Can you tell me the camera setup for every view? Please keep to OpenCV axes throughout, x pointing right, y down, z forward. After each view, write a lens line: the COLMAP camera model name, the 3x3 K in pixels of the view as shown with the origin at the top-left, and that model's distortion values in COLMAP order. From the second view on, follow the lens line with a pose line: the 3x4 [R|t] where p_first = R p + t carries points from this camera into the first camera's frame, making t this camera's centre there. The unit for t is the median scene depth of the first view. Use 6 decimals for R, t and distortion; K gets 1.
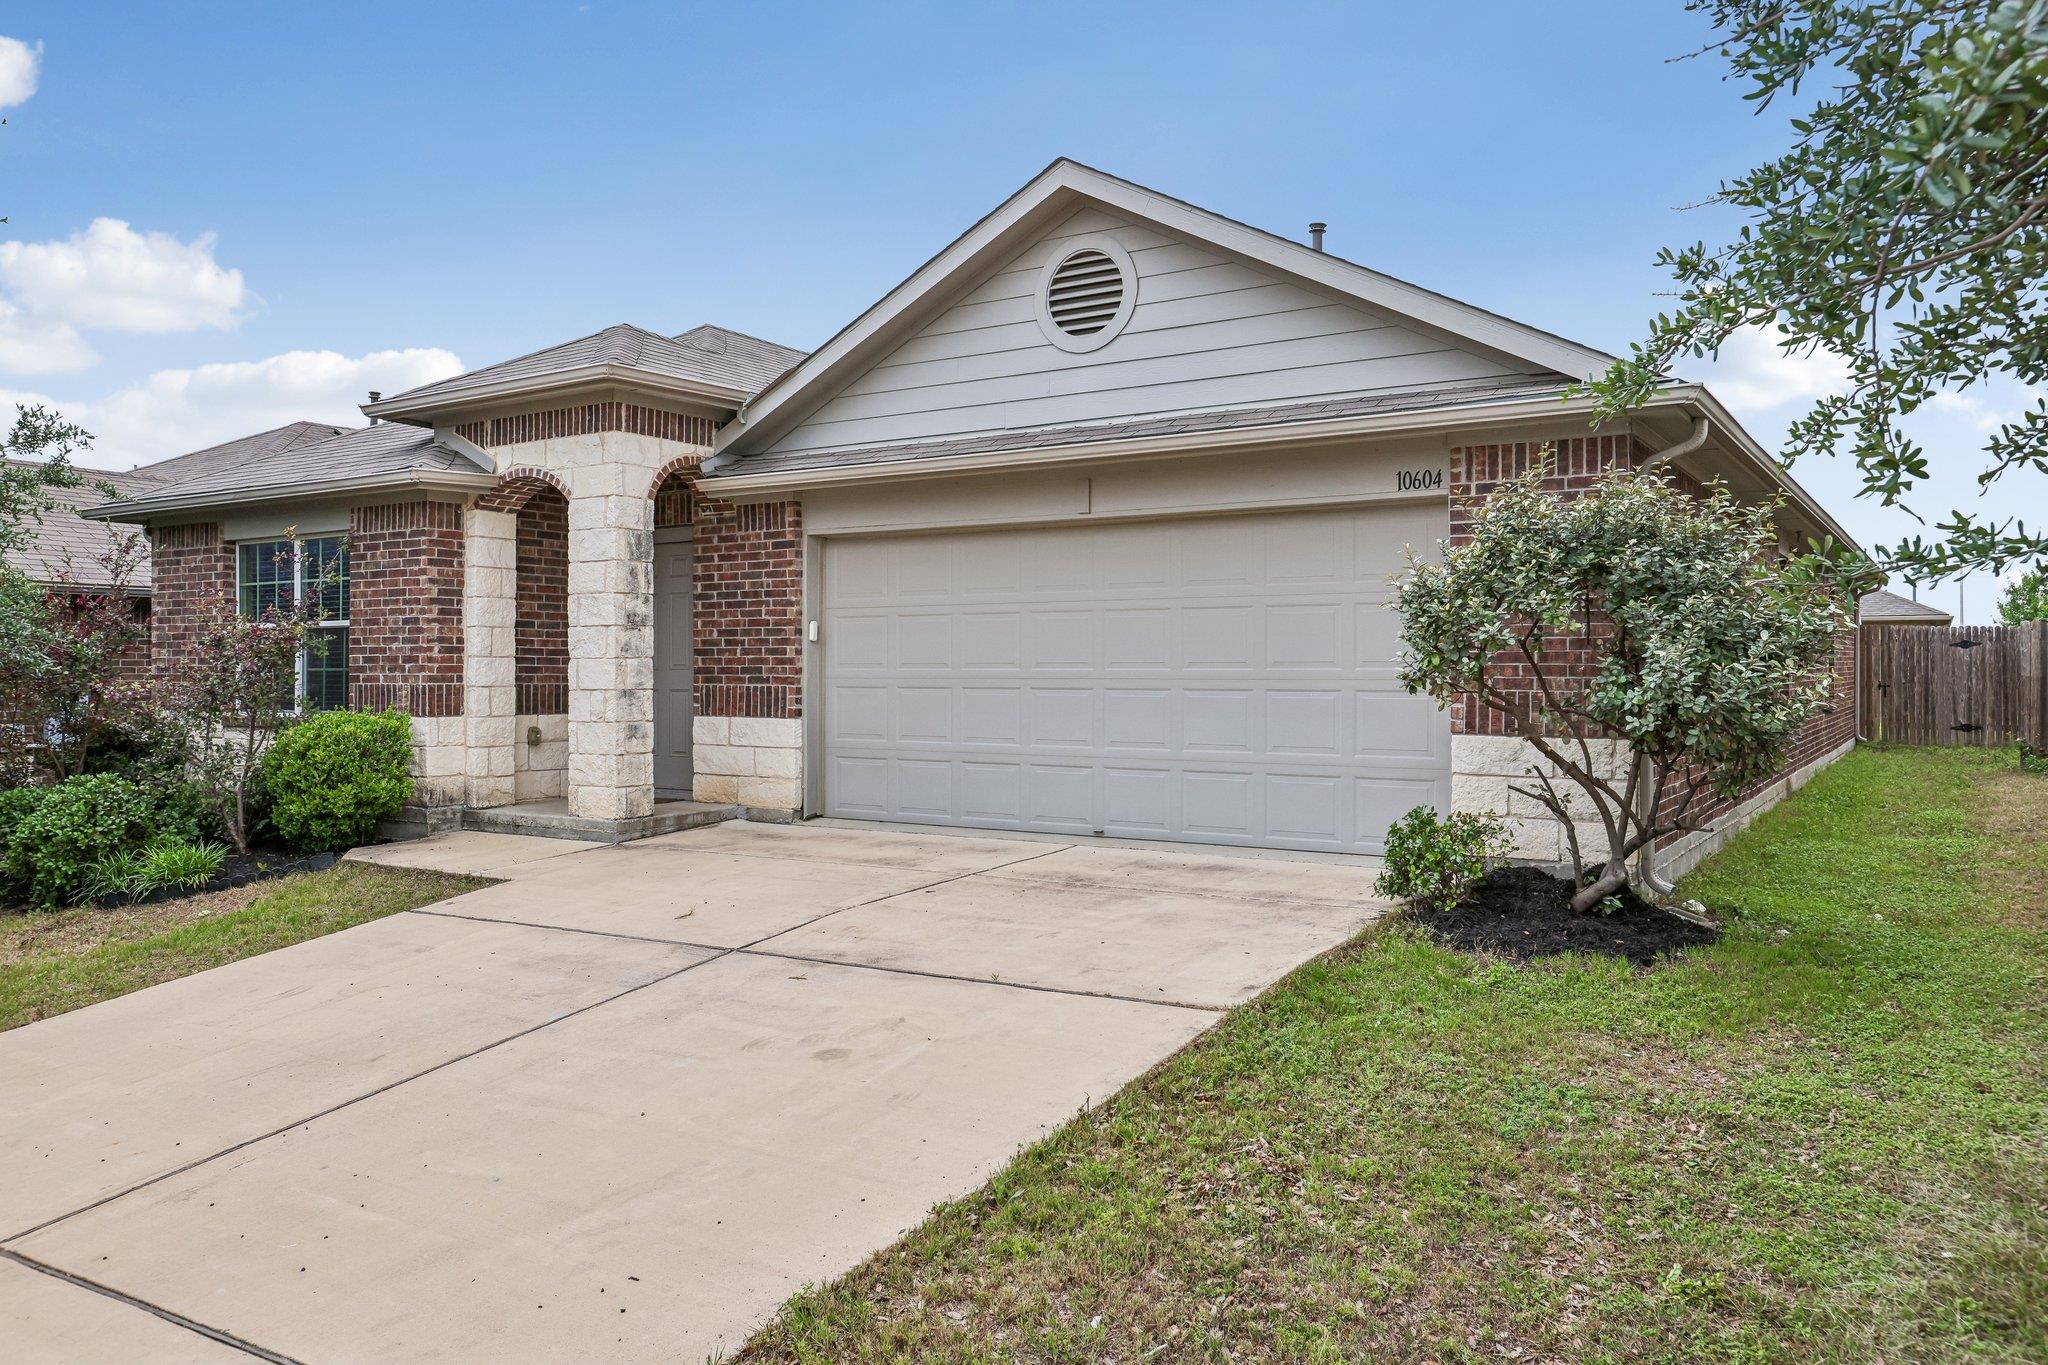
lens RADIAL K [[1597.1, 0, 1024.0], [0, 1597.1, 682.5], [0, 0, 1]] dist [-0.003182, -0.001343]
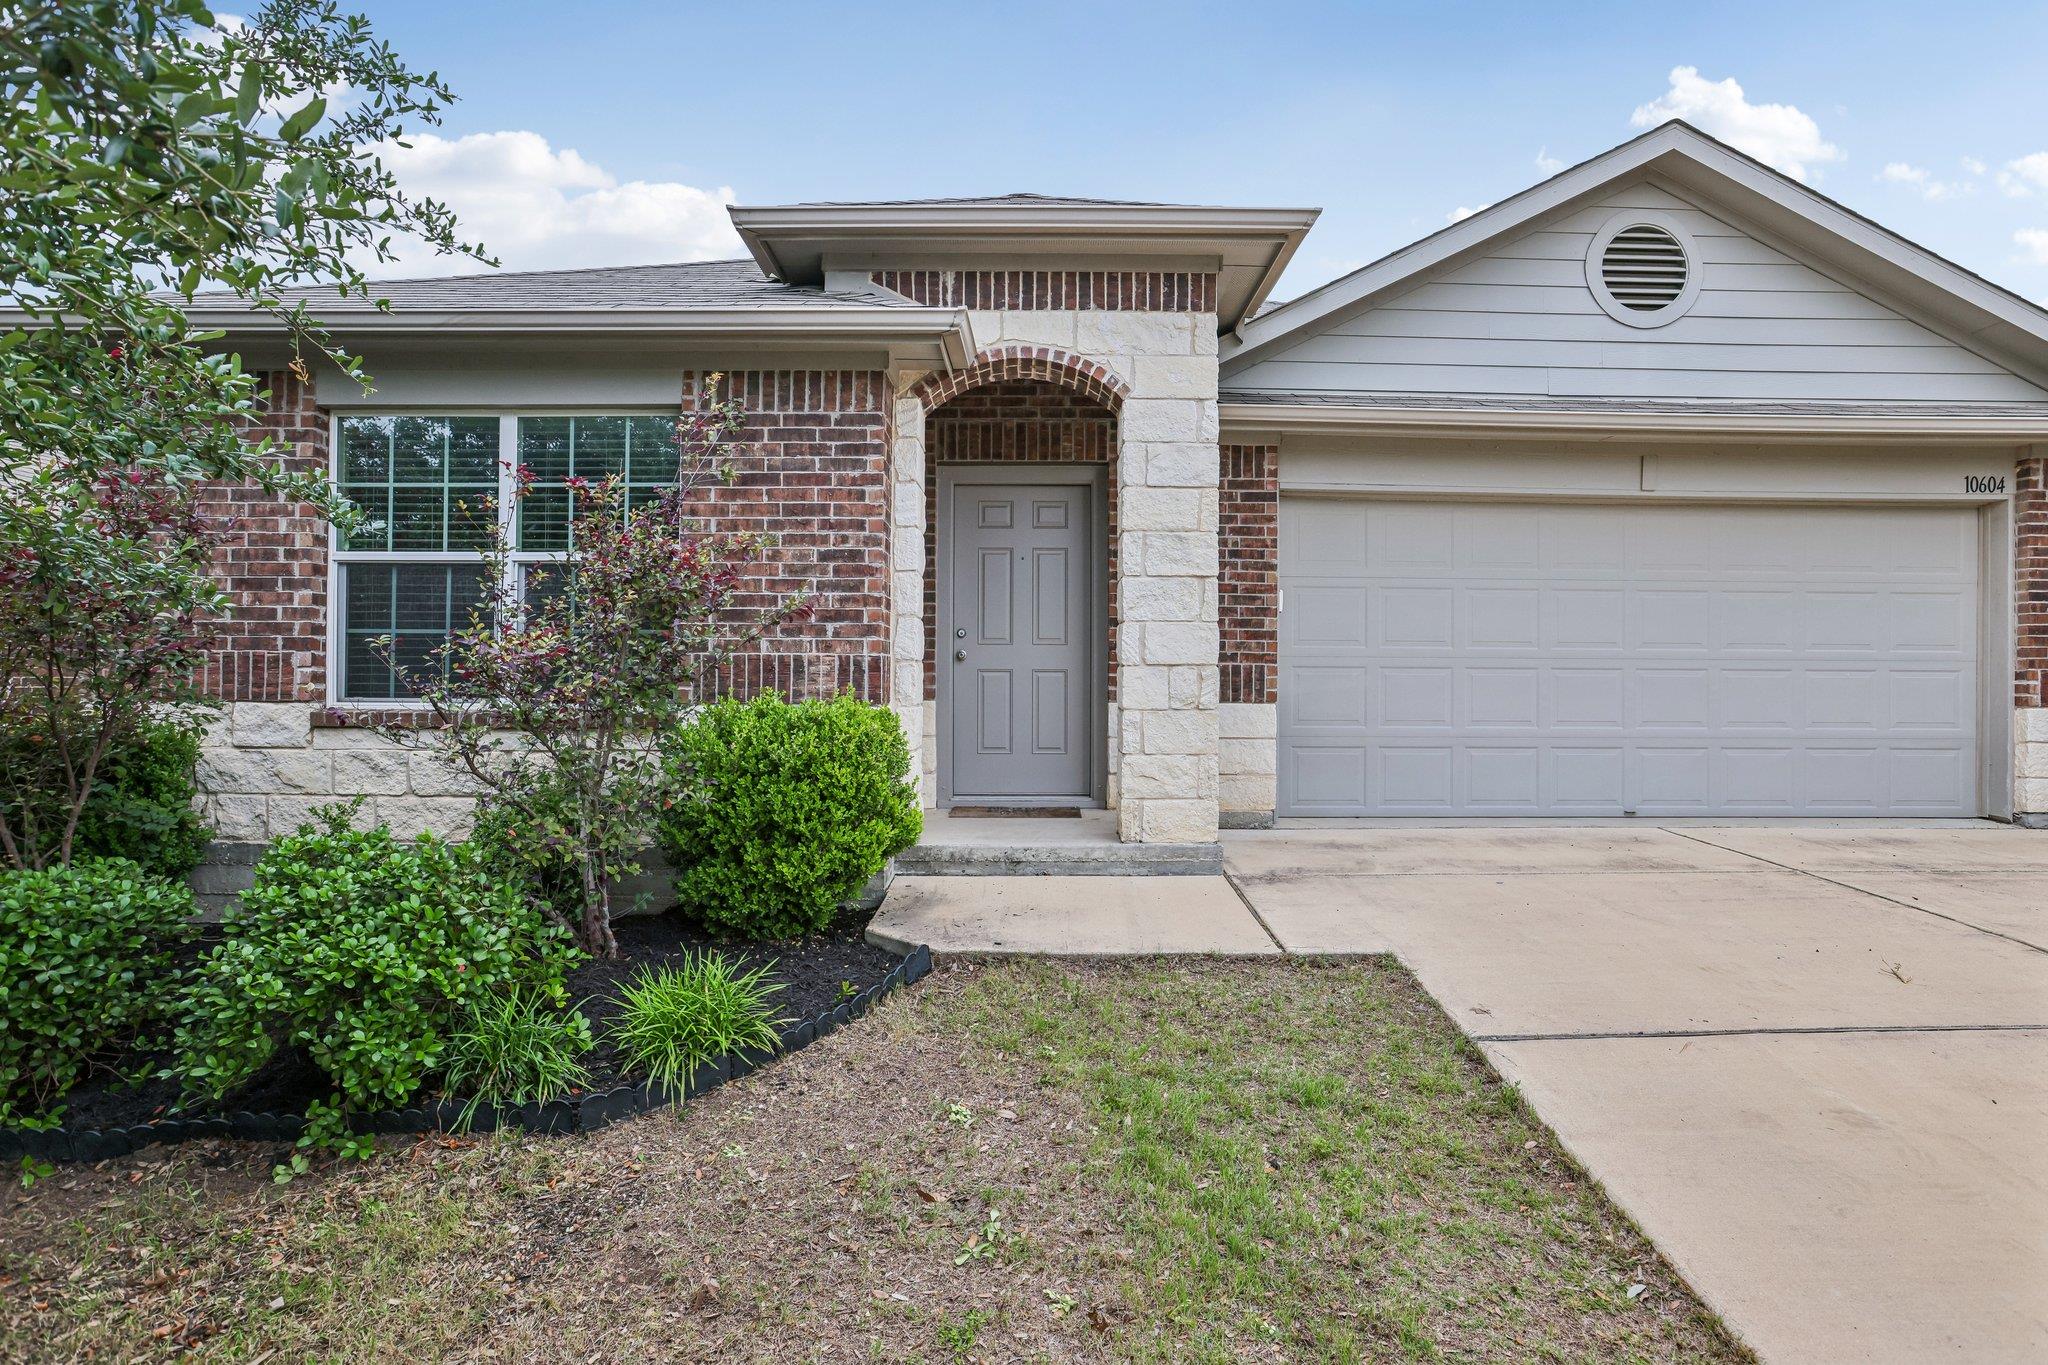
lens RADIAL K [[1059.4, 0, 1024.0], [0, 1059.4, 682.5], [0, 0, 1]] dist [-0.058655, 0.031608]
pose [[0.816427, 0.002881, 0.577441, -0.594992], [-0.000965, 0.999993, -0.003625, 0.014248], [-0.577447, 0.002402, 0.816424, 0.642695]]
